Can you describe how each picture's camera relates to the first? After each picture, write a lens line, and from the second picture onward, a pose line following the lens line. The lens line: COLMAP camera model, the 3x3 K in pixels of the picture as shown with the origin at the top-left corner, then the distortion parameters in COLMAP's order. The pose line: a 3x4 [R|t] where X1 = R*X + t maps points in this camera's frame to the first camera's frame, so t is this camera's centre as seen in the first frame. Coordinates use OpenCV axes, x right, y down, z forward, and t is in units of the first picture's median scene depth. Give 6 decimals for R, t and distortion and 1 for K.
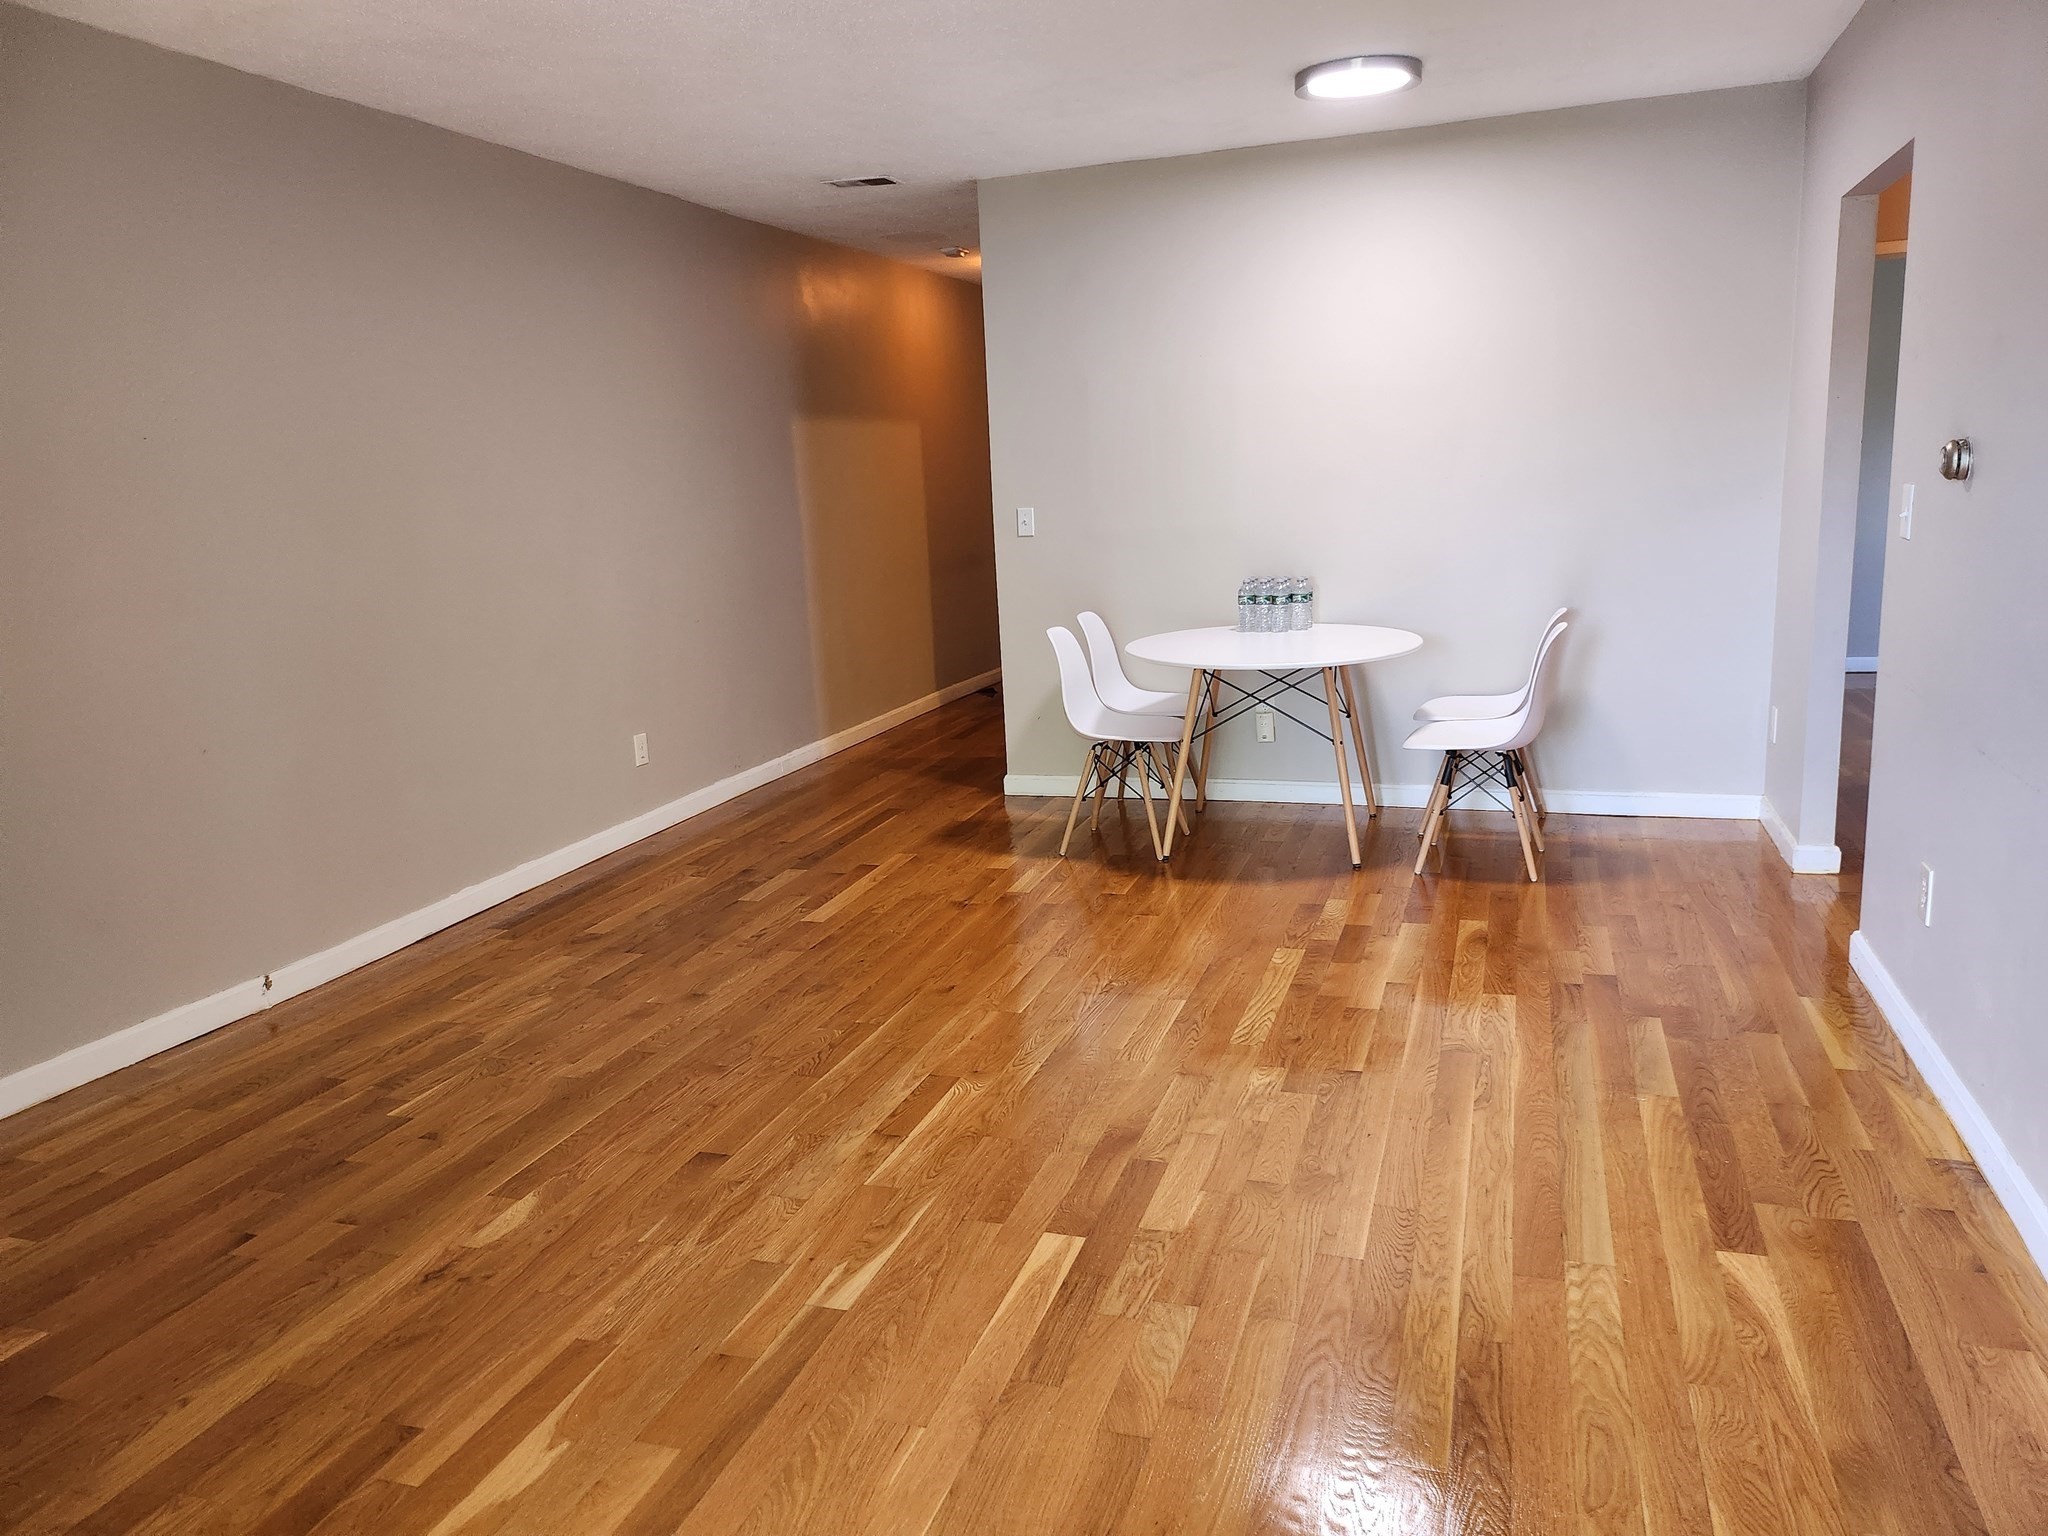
lens RADIAL K [[1440.2, 0, 1031.0], [0, 1440.2, 760.5], [0, 0, 1]] dist [0.060587, -0.067583]
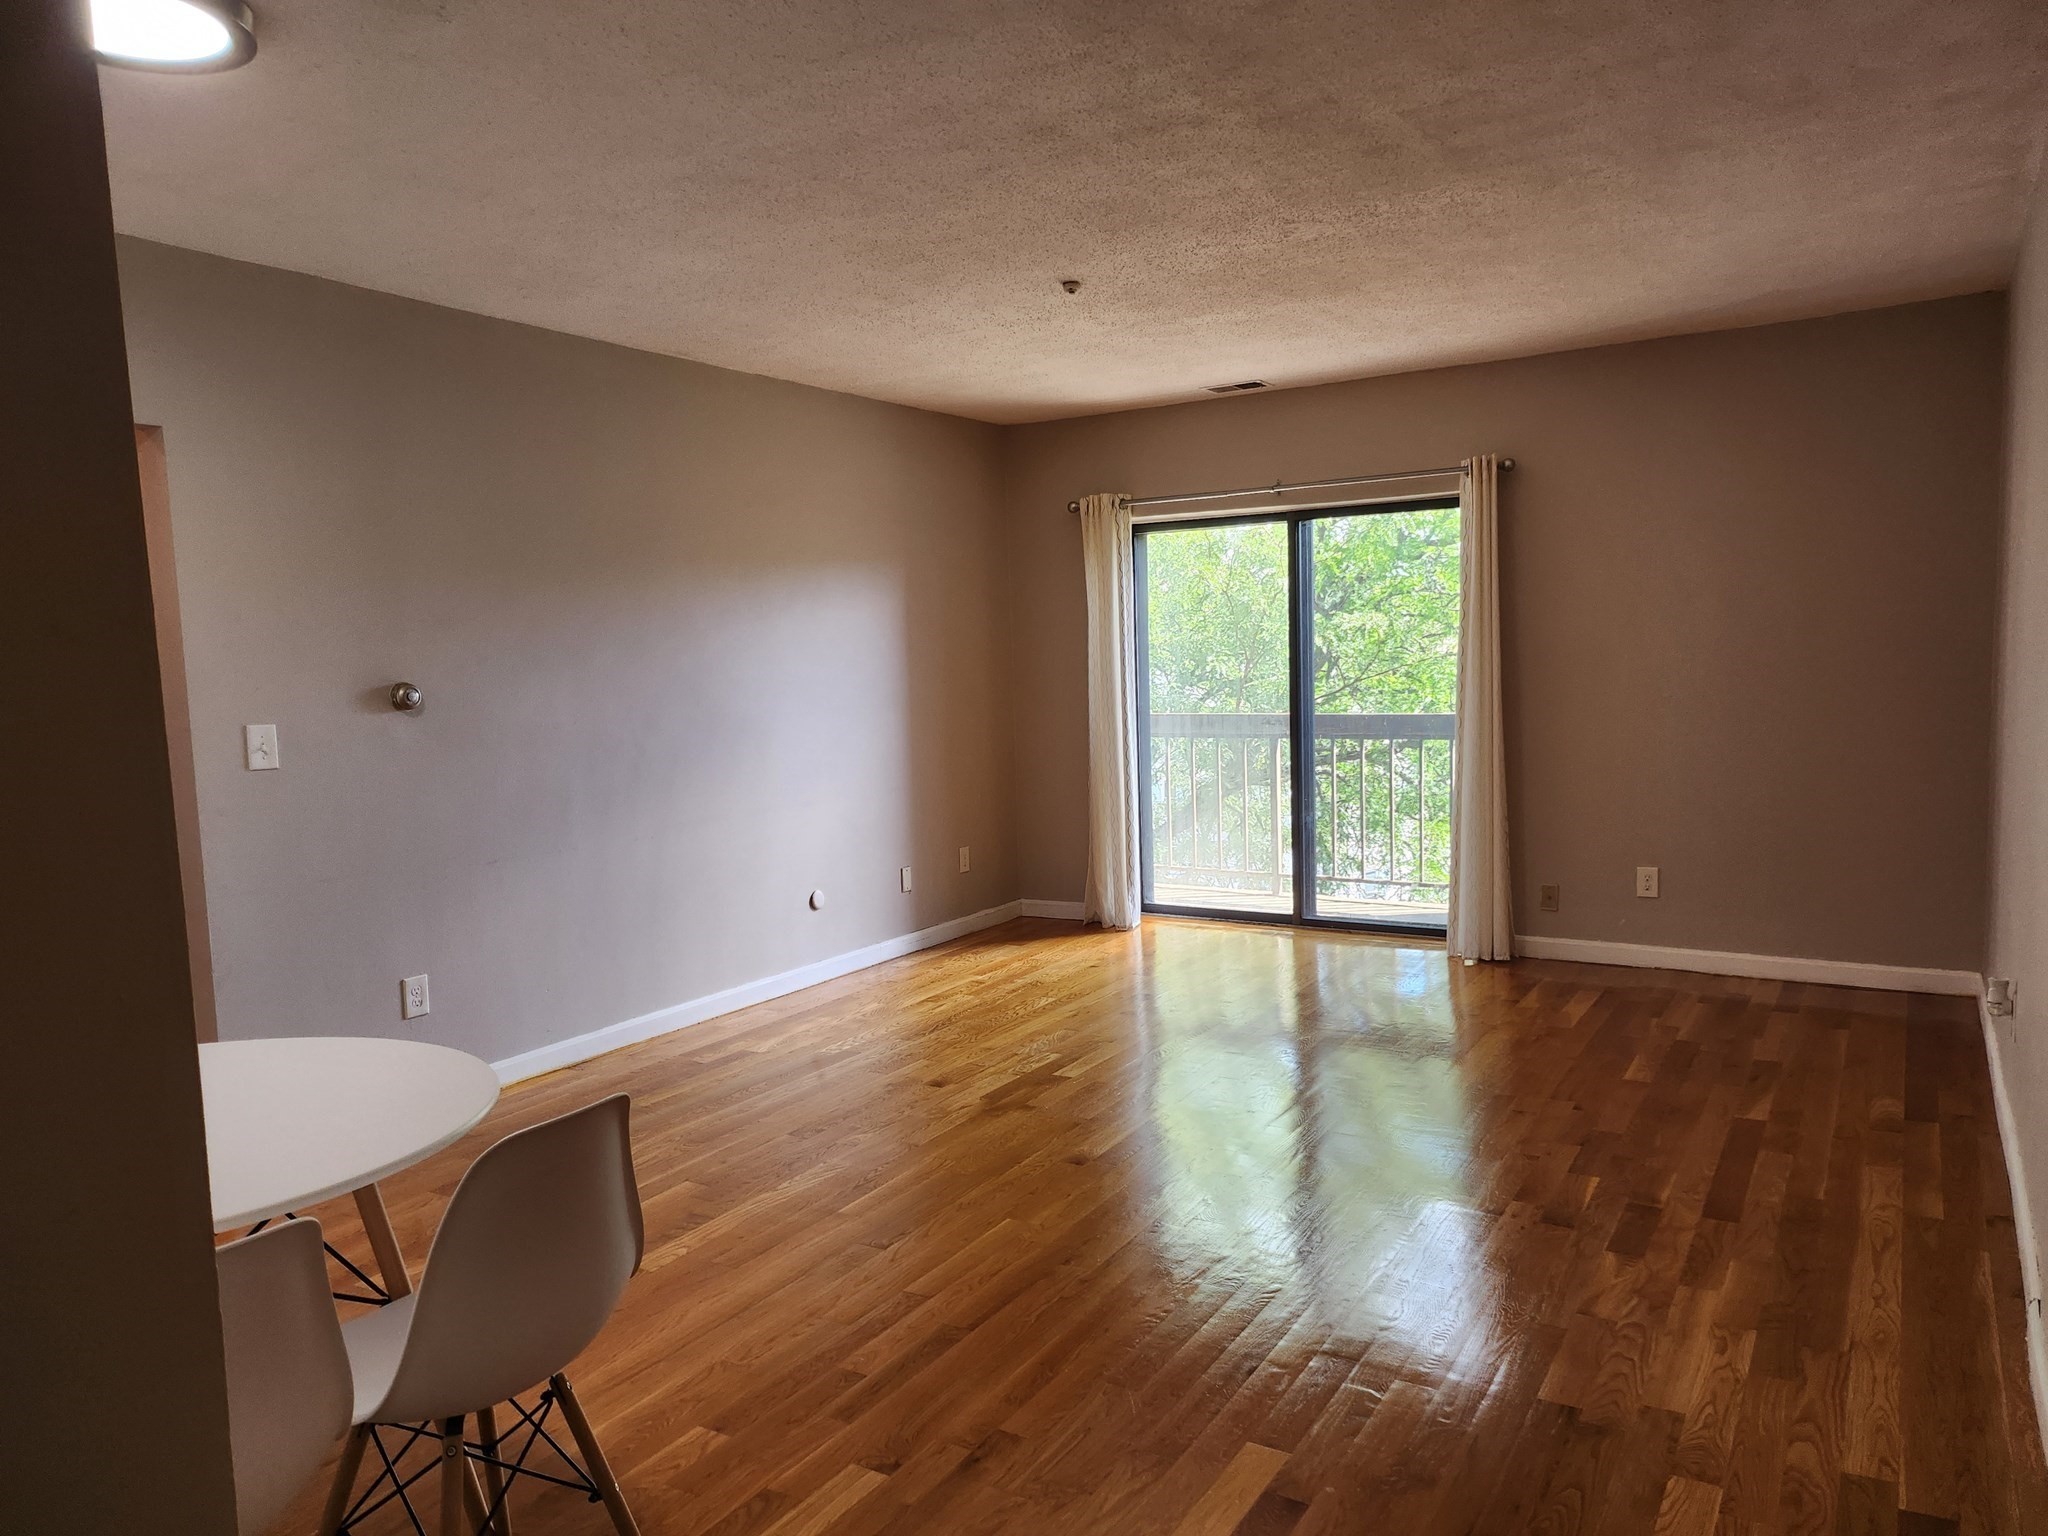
lens RADIAL K [[1440.2, 0, 1027.1], [0, 1440.2, 776.3], [0, 0, 1]] dist [0.060587, -0.067583]
pose [[-0.972660, 0.056155, 0.225343, -0.287185], [0.116060, 0.958002, 0.262226, -0.401928], [-0.201154, 0.281210, -0.938327, 2.079106]]
